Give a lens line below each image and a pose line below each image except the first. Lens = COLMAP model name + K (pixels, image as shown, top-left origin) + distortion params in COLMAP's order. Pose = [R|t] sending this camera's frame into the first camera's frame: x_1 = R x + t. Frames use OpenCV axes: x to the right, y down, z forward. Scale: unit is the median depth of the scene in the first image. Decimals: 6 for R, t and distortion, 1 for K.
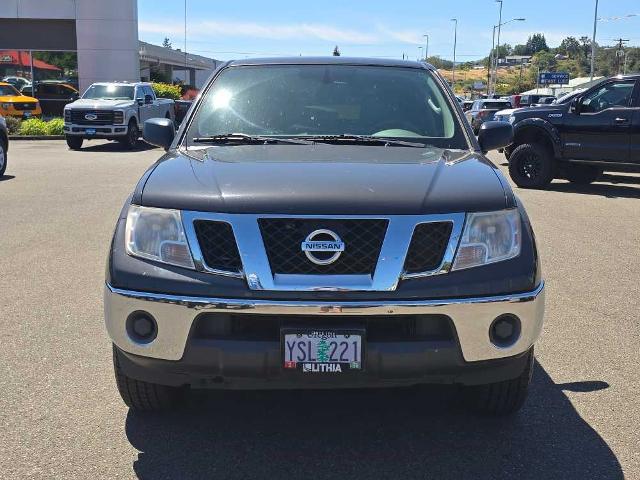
lens RADIAL K [[817.6, 0, 320.0], [0, 817.6, 240.0], [0, 0, 1]] dist [0.016911, -0.002187]
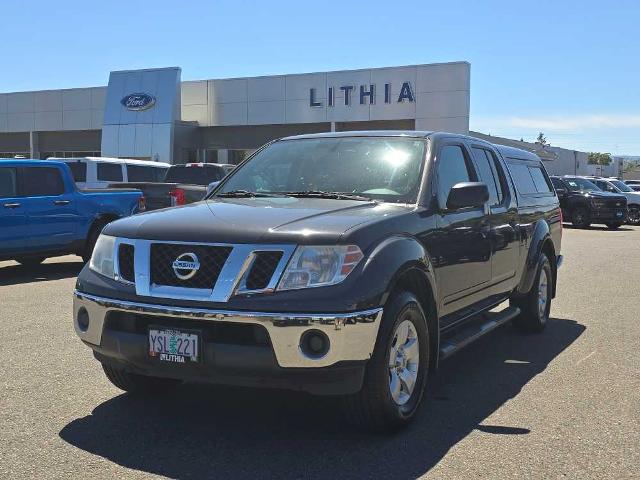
lens RADIAL K [[787.9, 0, 320.0], [0, 787.9, 240.0], [0, 0, 1]] dist [0.016835, 0.012876]
pose [[0.890838, 0.026764, -0.453531, 0.764721], [-0.076243, 0.992913, -0.091164, 0.066036], [0.447877, 0.115791, 0.886566, -0.021807]]
